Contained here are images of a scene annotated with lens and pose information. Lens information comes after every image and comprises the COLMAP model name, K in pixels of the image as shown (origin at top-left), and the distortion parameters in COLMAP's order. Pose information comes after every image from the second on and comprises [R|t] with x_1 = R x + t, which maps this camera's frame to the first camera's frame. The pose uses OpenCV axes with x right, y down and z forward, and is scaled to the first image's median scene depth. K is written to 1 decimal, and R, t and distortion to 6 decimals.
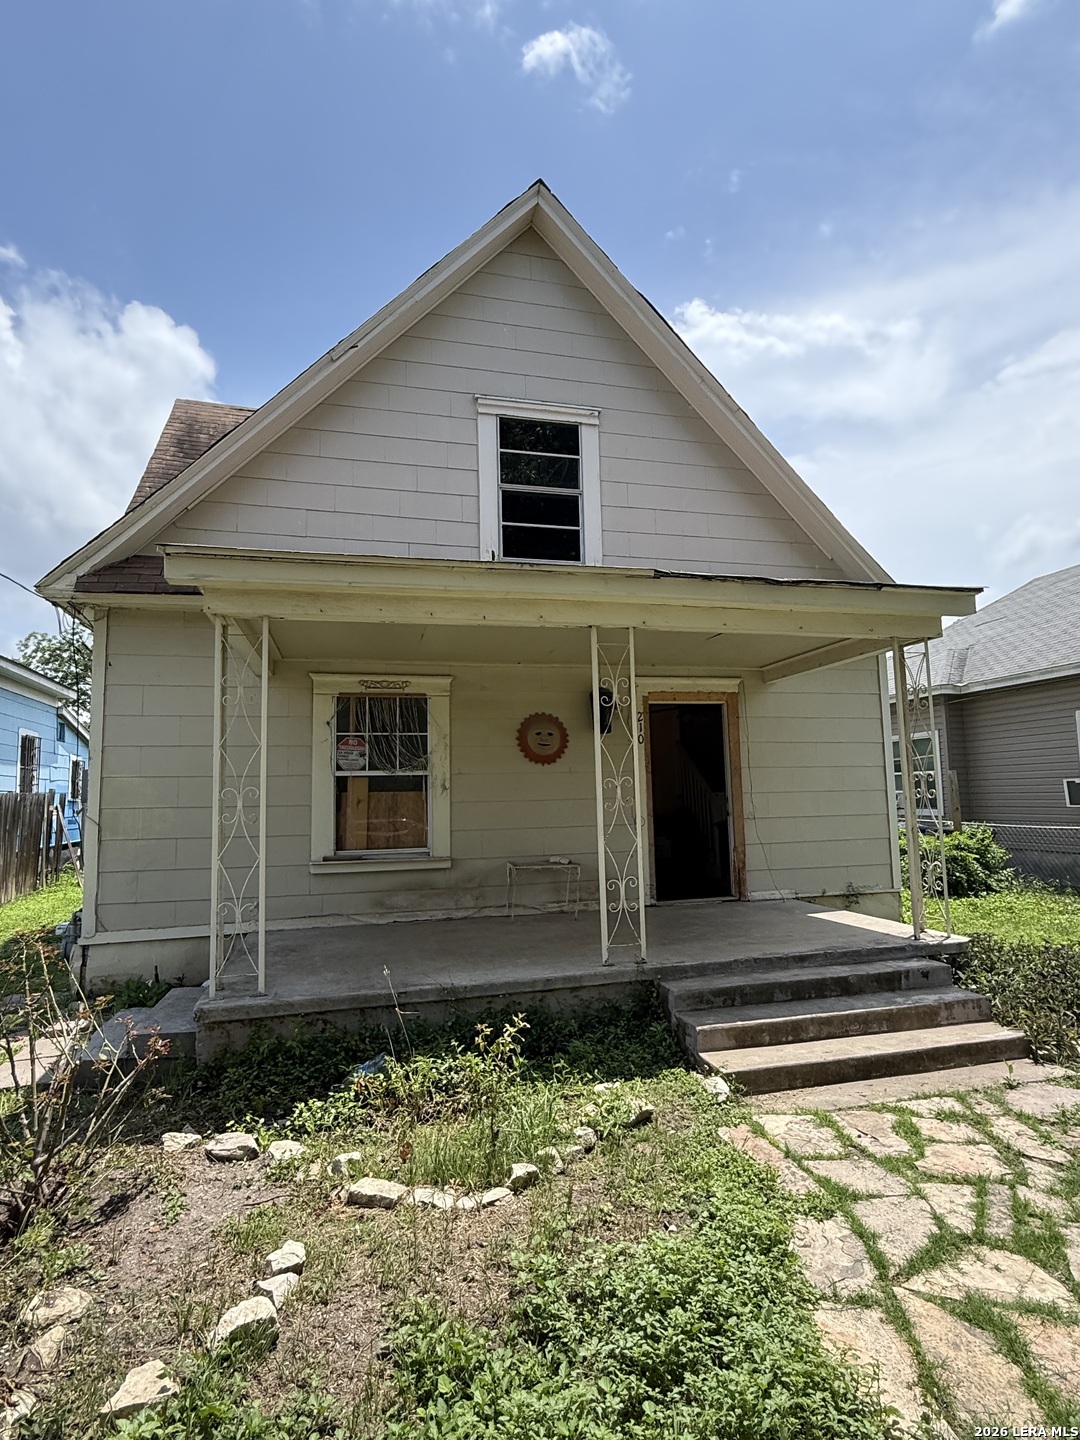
lens RADIAL K [[778.3, 0, 540.0], [0, 778.3, 720.0], [0, 0, 1]] dist [-0.004097, -0.001414]
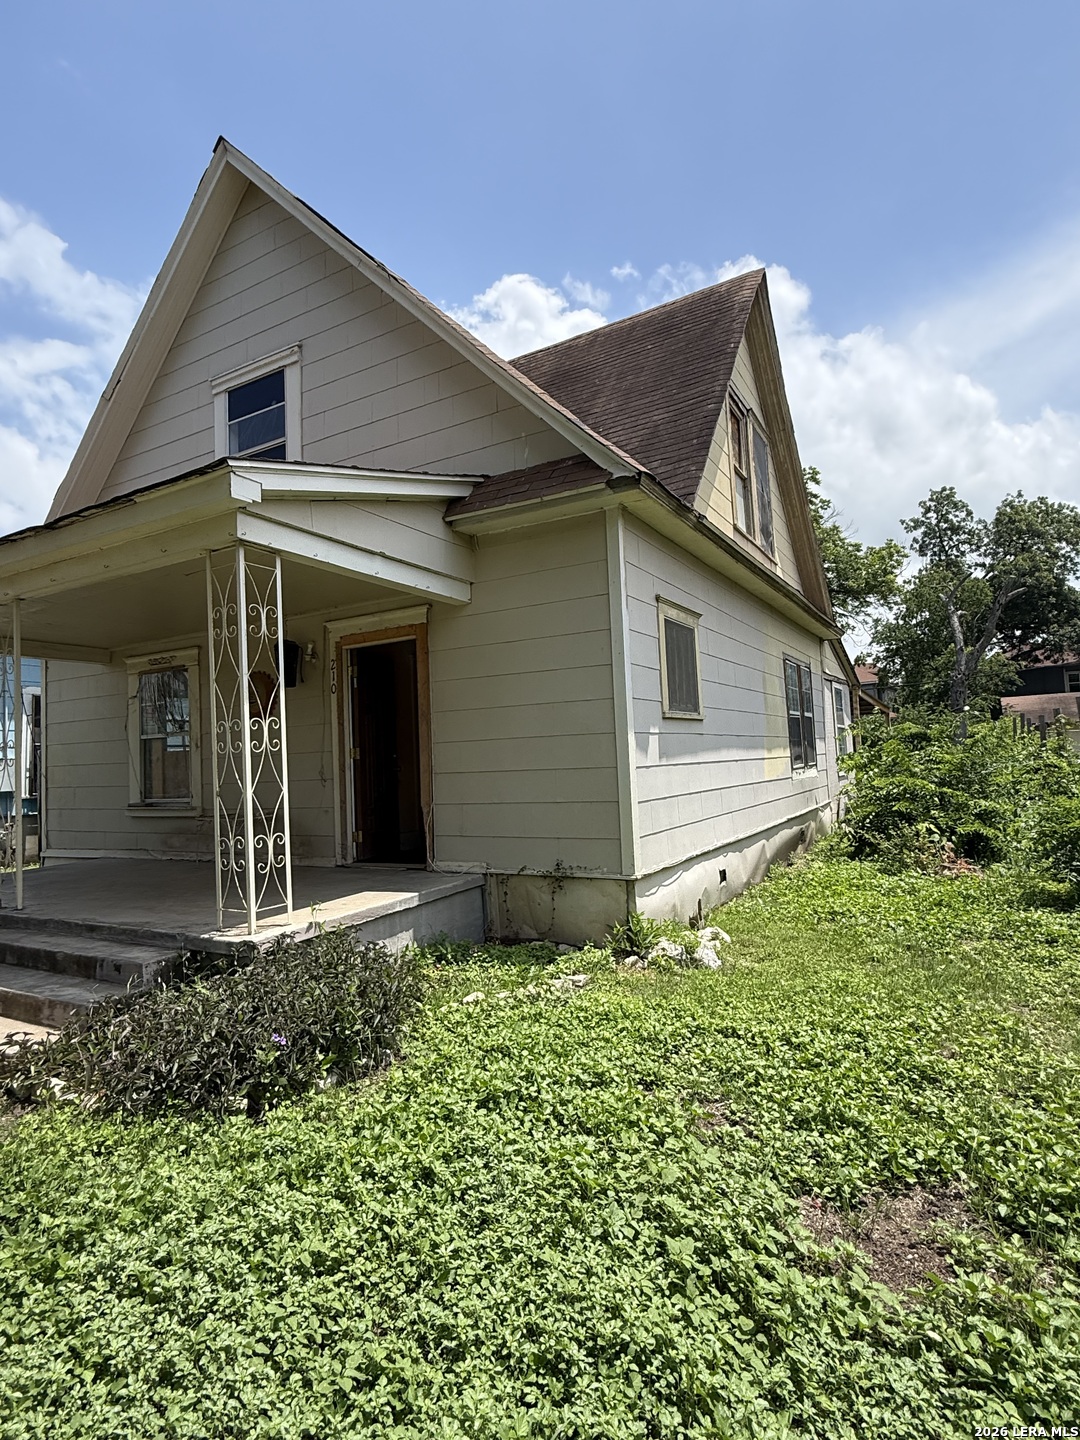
lens RADIAL K [[778.3, 0, 540.0], [0, 778.3, 720.0], [0, 0, 1]] dist [-0.004097, -0.001414]
pose [[0.719869, -0.043151, -0.692767, 0.949106], [0.093545, 0.994992, 0.035228, 0.051648], [0.687777, -0.090165, 0.720301, 0.494734]]
